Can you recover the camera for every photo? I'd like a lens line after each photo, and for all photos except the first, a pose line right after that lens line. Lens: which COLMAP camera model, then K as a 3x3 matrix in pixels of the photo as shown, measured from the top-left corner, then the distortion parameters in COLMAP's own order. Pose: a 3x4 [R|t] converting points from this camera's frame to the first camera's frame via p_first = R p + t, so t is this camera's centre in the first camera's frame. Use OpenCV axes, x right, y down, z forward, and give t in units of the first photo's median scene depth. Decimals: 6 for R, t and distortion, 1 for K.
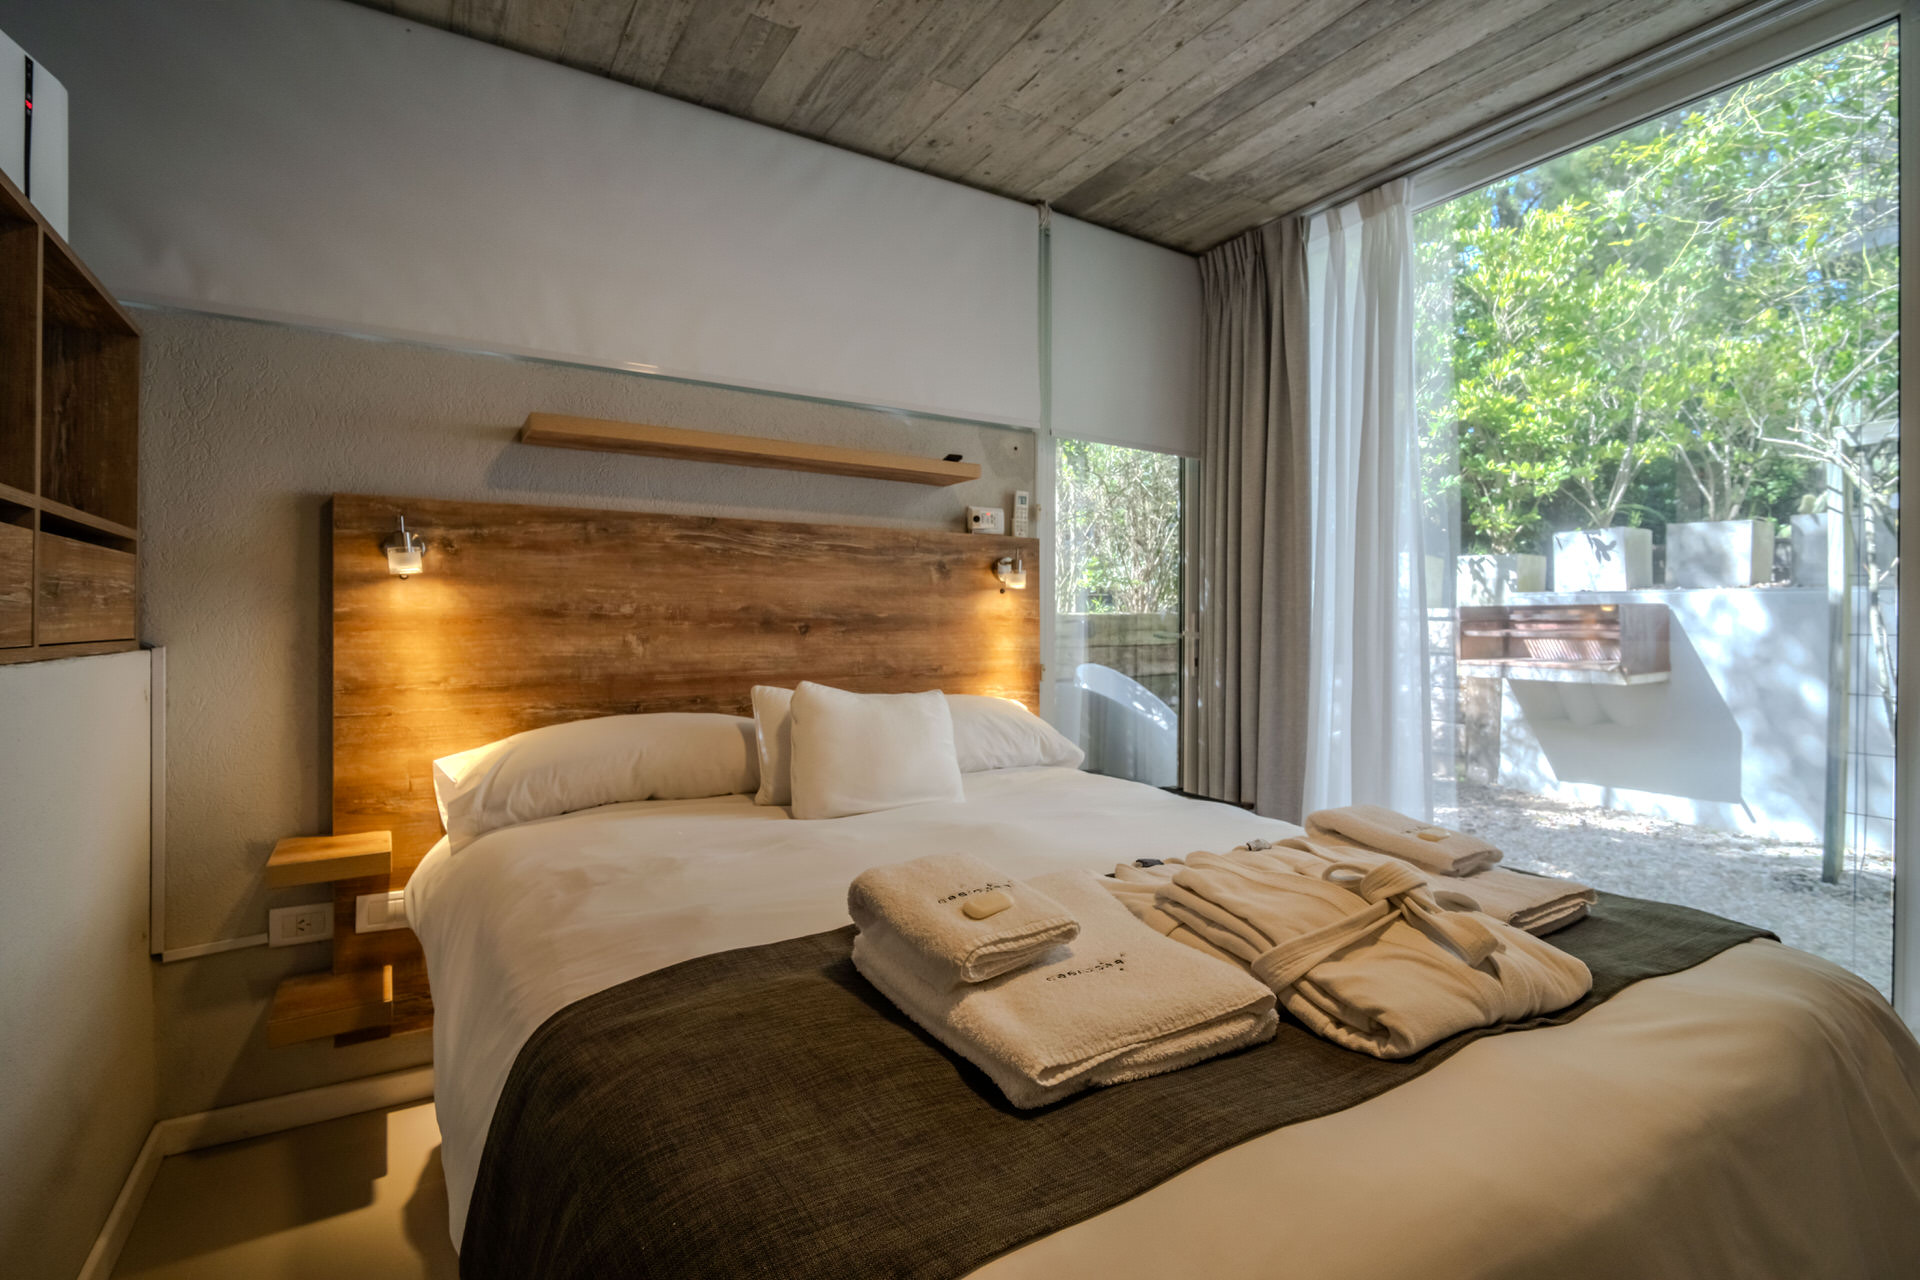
lens RADIAL K [[884.5, 0, 959.5], [0, 884.5, 628.4], [0, 0, 1]] dist [-0.005371, -0.002373]
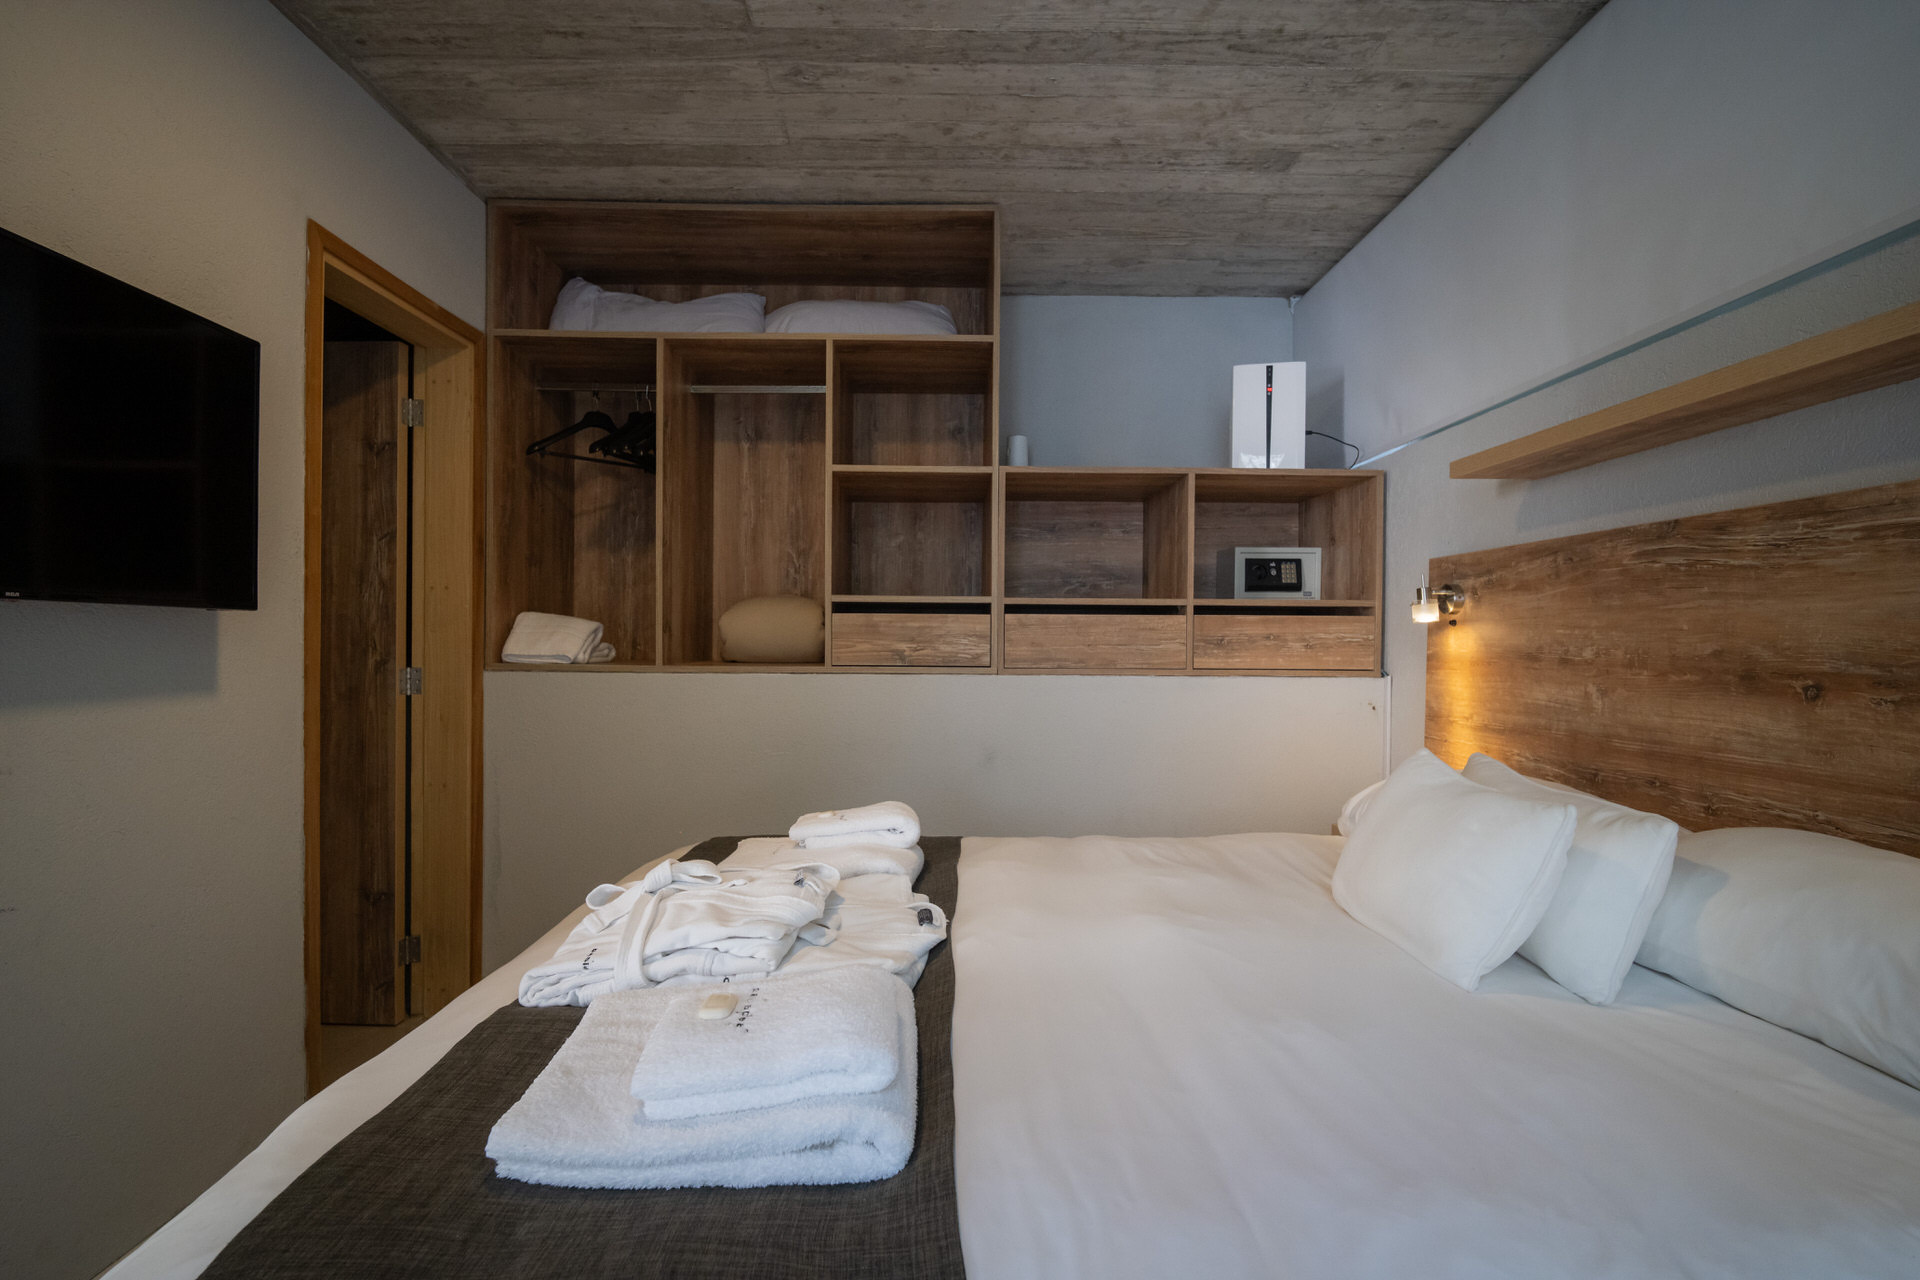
lens RADIAL K [[884.5, 0, 957.3], [0, 884.5, 644.0], [0, 0, 1]] dist [-0.005371, -0.002373]
pose [[-0.515789, -0.003748, -0.856707, 0.618304], [-0.019650, 0.999779, 0.007457, -0.024642], [0.856490, 0.020681, -0.515749, 0.920819]]
